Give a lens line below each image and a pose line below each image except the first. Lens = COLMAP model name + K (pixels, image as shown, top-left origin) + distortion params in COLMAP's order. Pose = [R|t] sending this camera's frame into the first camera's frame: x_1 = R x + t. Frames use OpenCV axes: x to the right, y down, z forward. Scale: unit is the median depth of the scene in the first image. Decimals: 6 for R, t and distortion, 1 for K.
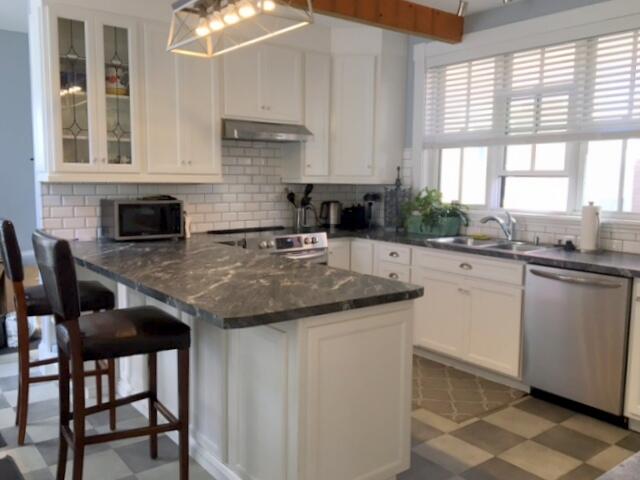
lens RADIAL K [[556.6, 0, 317.0], [0, 556.6, 241.9], [0, 0, 1]] dist [0.106102, -0.190075]
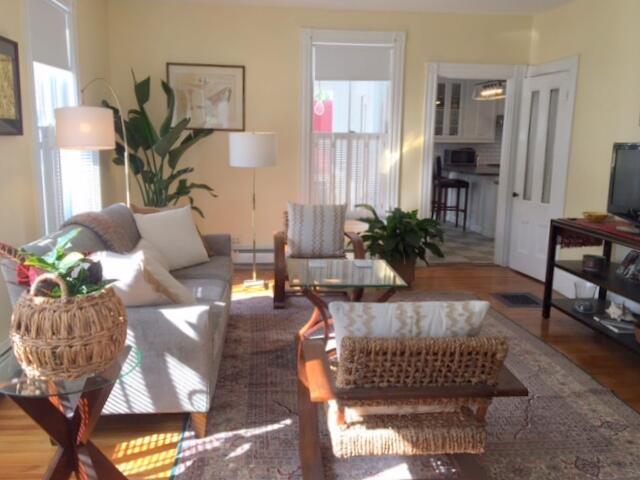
lens RADIAL K [[556.6, 0, 317.0], [0, 556.6, 241.9], [0, 0, 1]] dist [0.106102, -0.190075]
pose [[0.849772, 0.098540, -0.517859, 0.457729], [-0.066719, 0.994578, 0.079770, 0.167919], [0.522912, -0.033235, 0.851739, -1.404441]]
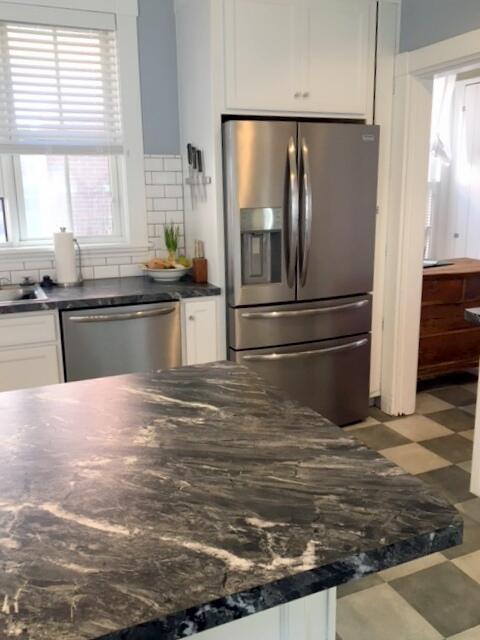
lens RADIAL K [[573.5, 0, 240.0], [0, 573.5, 320.0], [0, 0, 1]] dist [0.057973, -0.103341]
pose [[0.250744, -0.222961, 0.942028, -0.554450], [0.127532, 0.972242, 0.196166, -0.127797], [-0.959616, 0.070951, 0.272218, 0.898448]]
